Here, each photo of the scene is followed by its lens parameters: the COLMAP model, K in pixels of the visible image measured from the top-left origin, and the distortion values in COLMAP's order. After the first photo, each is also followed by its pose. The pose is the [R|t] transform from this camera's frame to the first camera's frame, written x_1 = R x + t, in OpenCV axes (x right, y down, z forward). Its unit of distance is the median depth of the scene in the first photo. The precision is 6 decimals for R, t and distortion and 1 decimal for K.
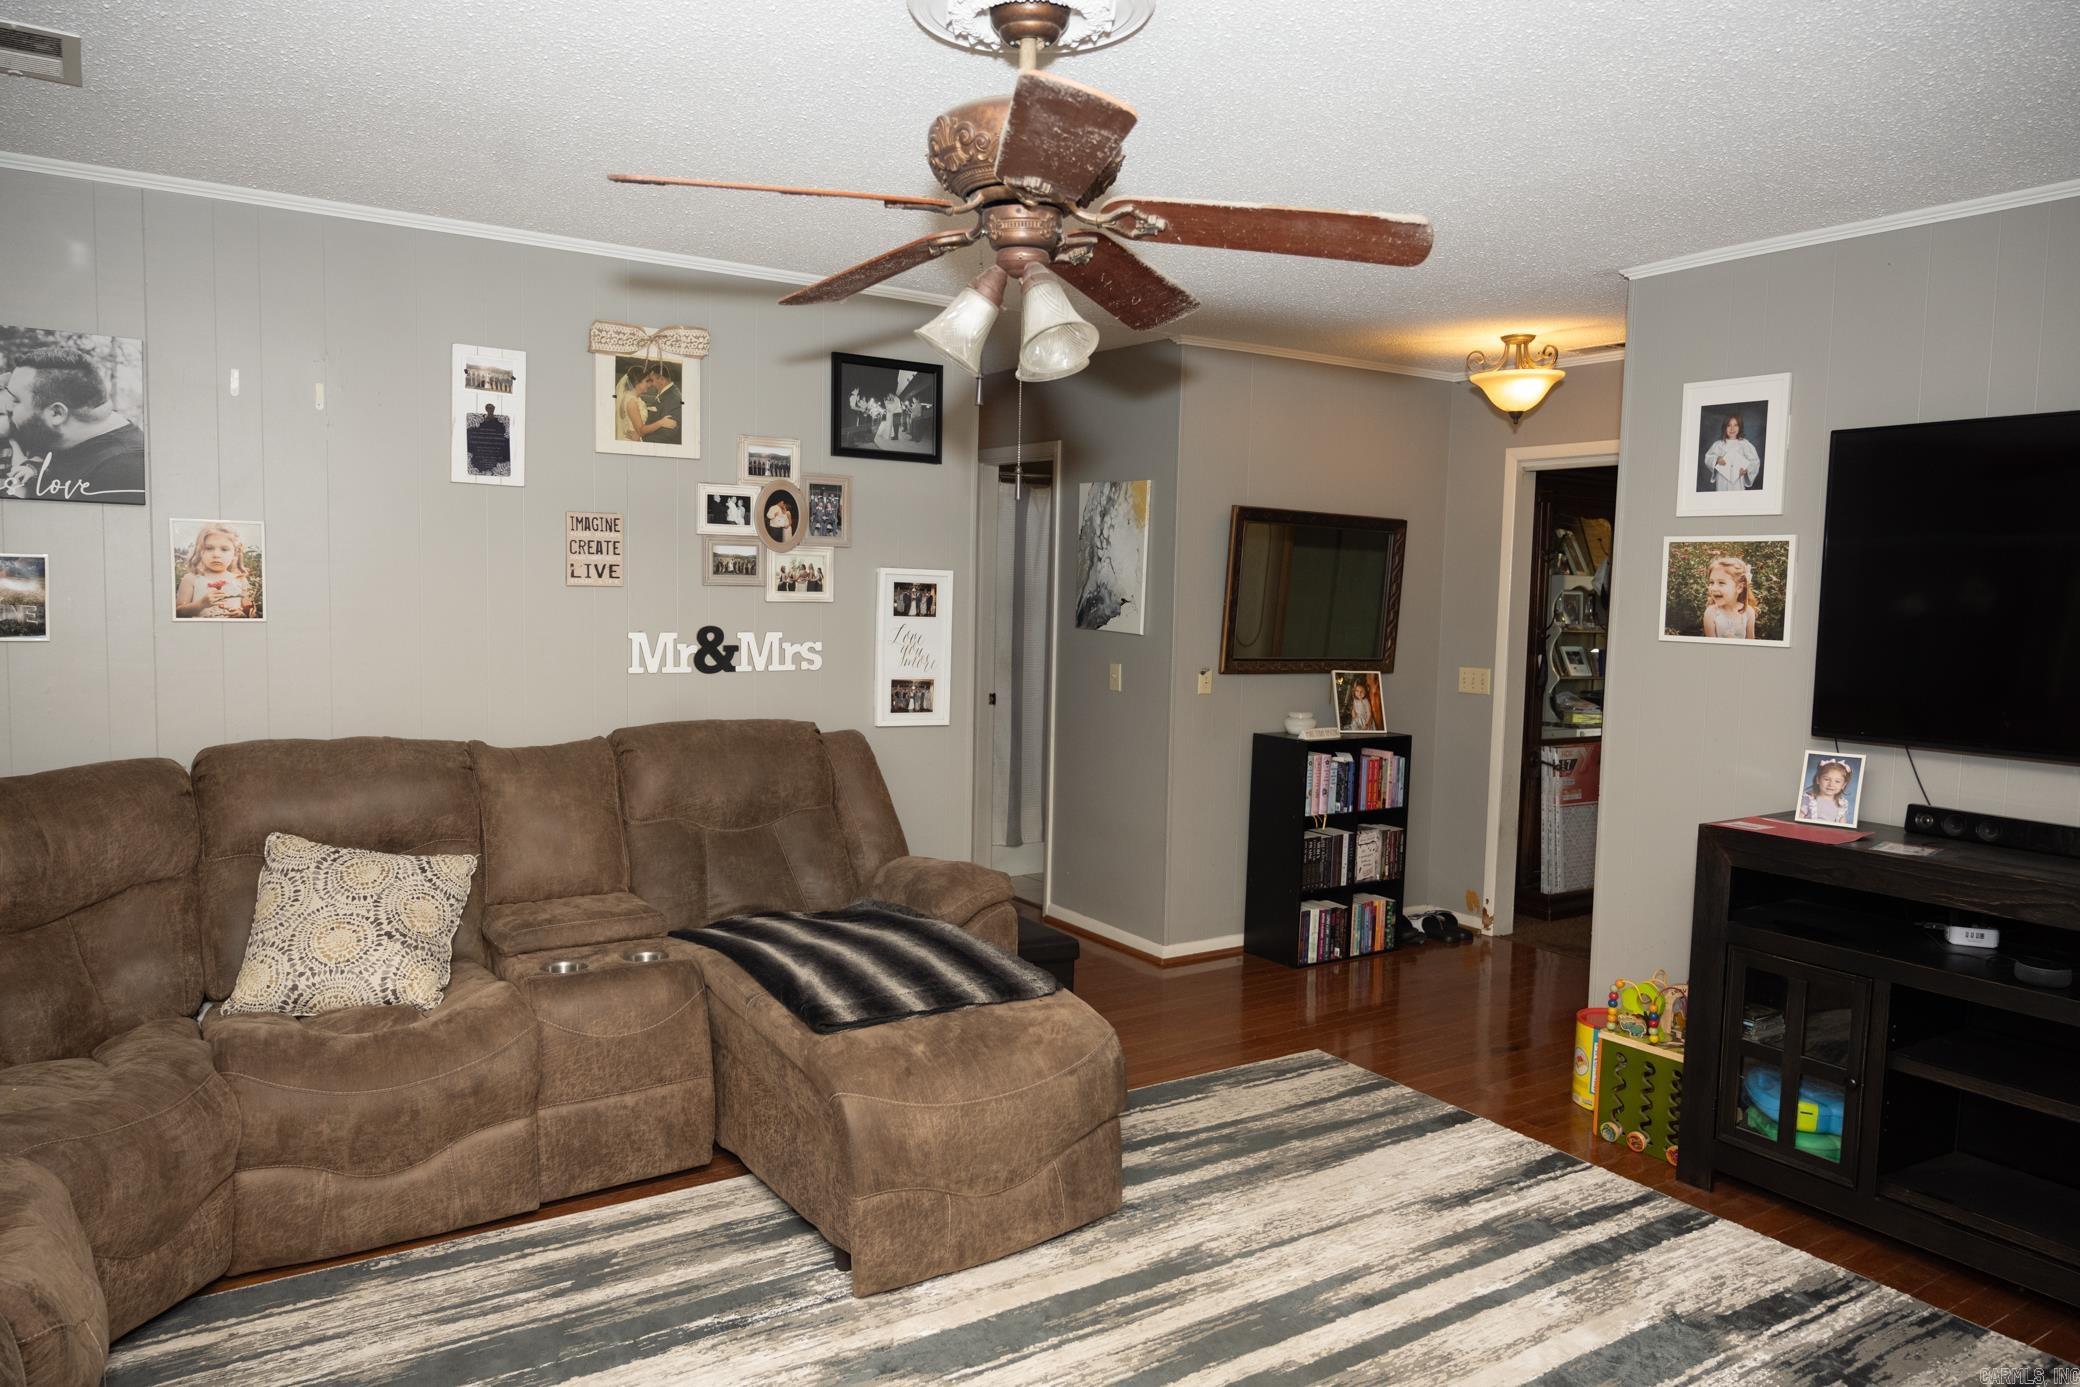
lens RADIAL K [[1383.6, 0, 1026.7], [0, 1383.6, 686.4], [0, 0, 1]] dist [-0.011250, 0.005449]
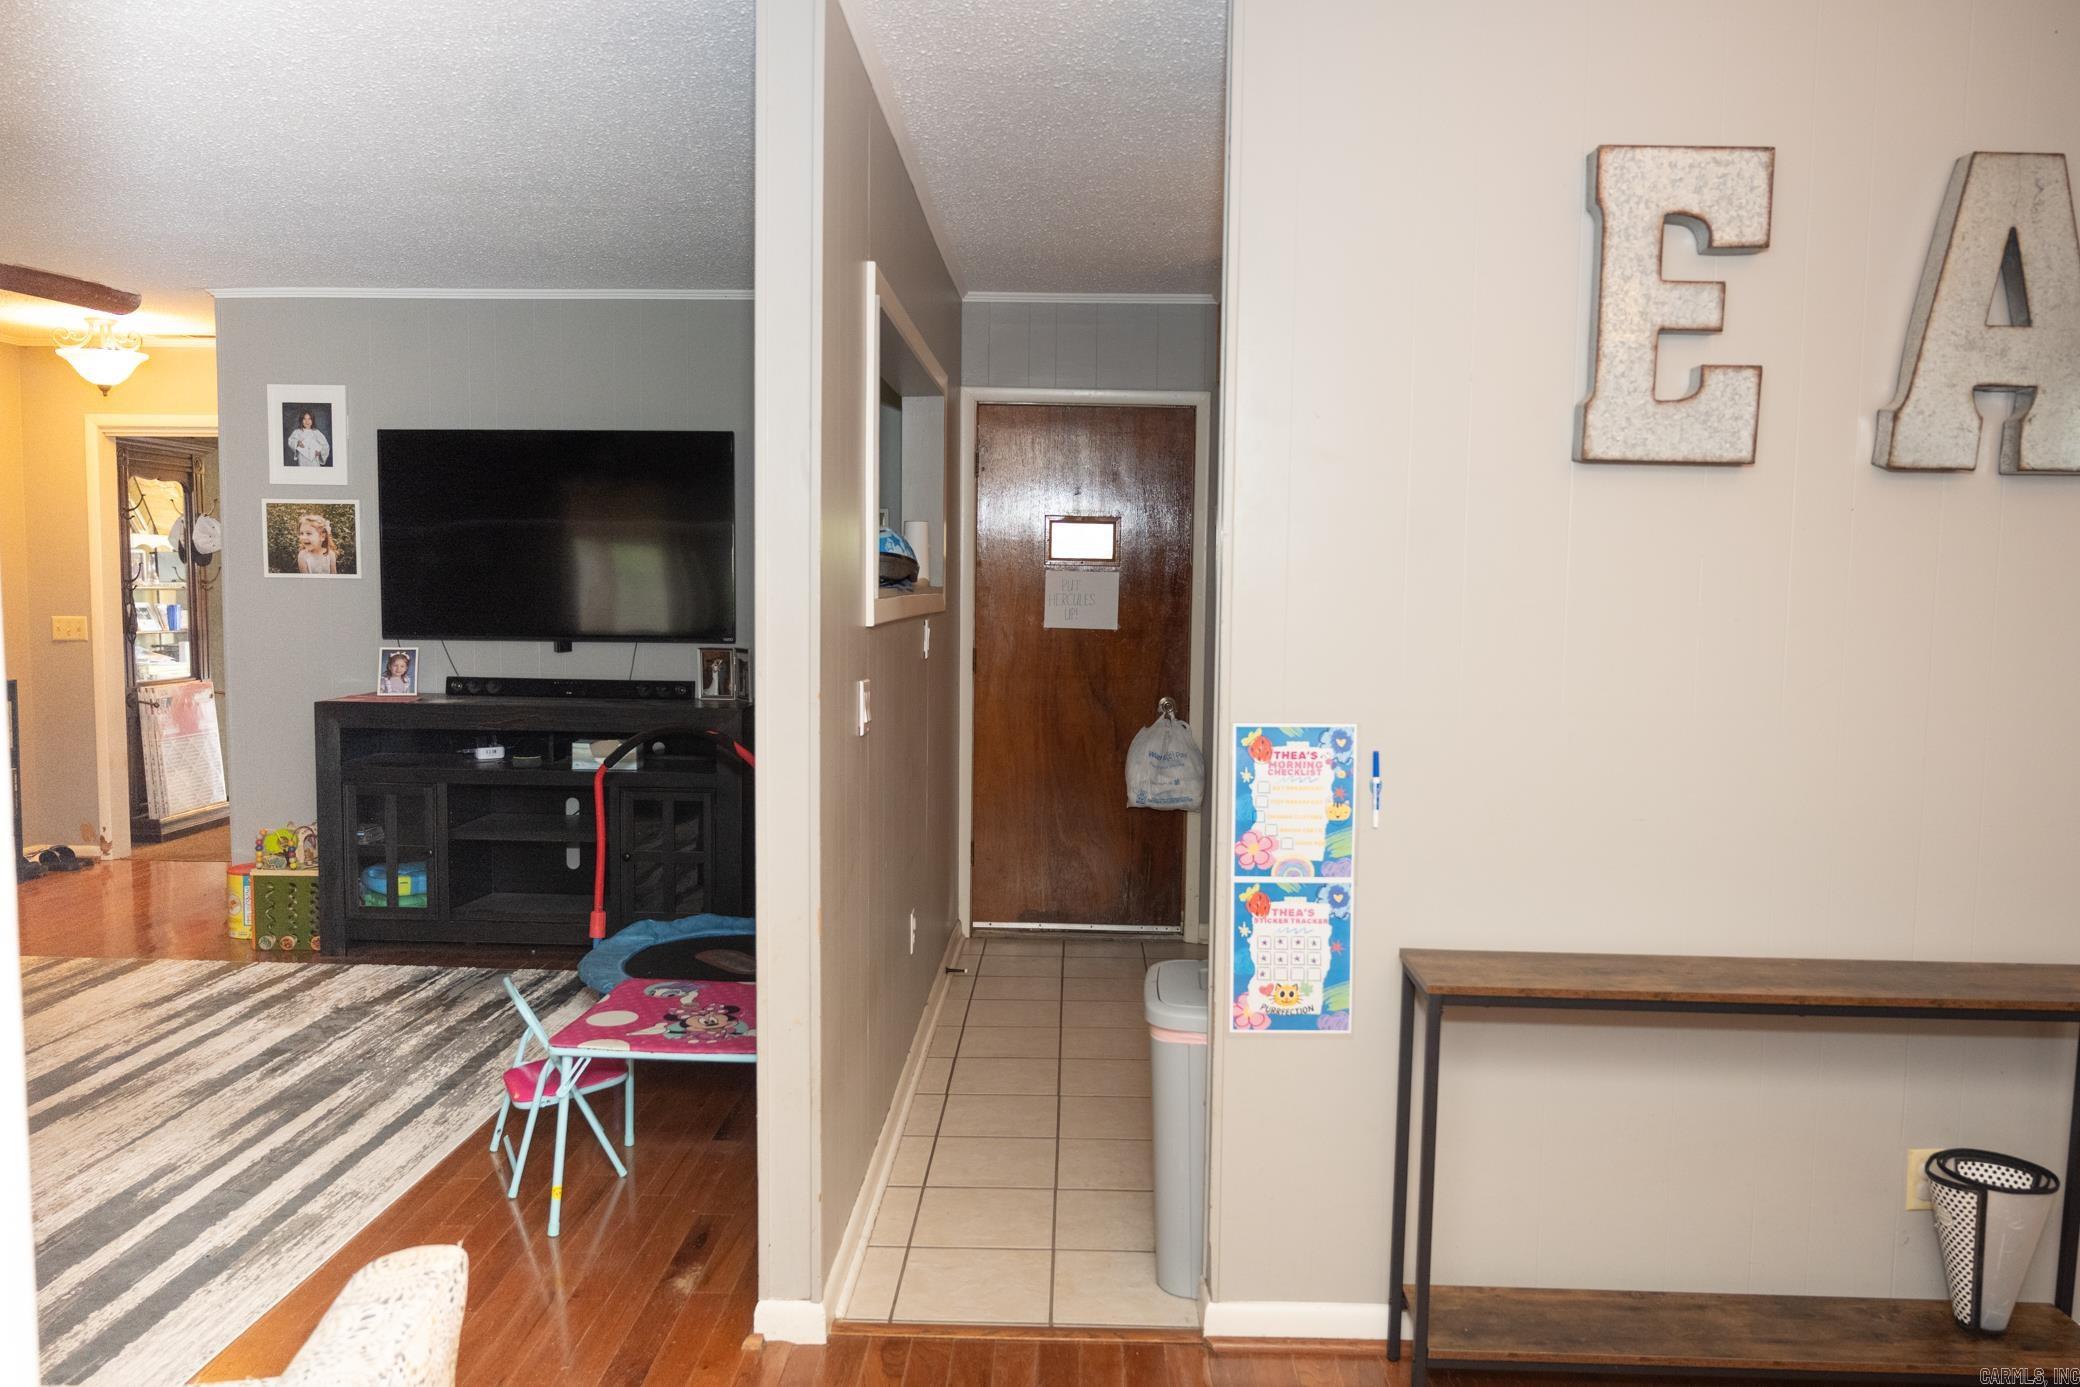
lens RADIAL K [[1383.6, 0, 1029.0], [0, 1383.6, 693.0], [0, 0, 1]] dist [-0.011250, 0.005449]
pose [[0.559890, -0.086245, 0.824066, -0.266216], [0.061210, 0.996156, 0.062668, 0.045206], [-0.826303, 0.015354, 0.563017, -0.401857]]
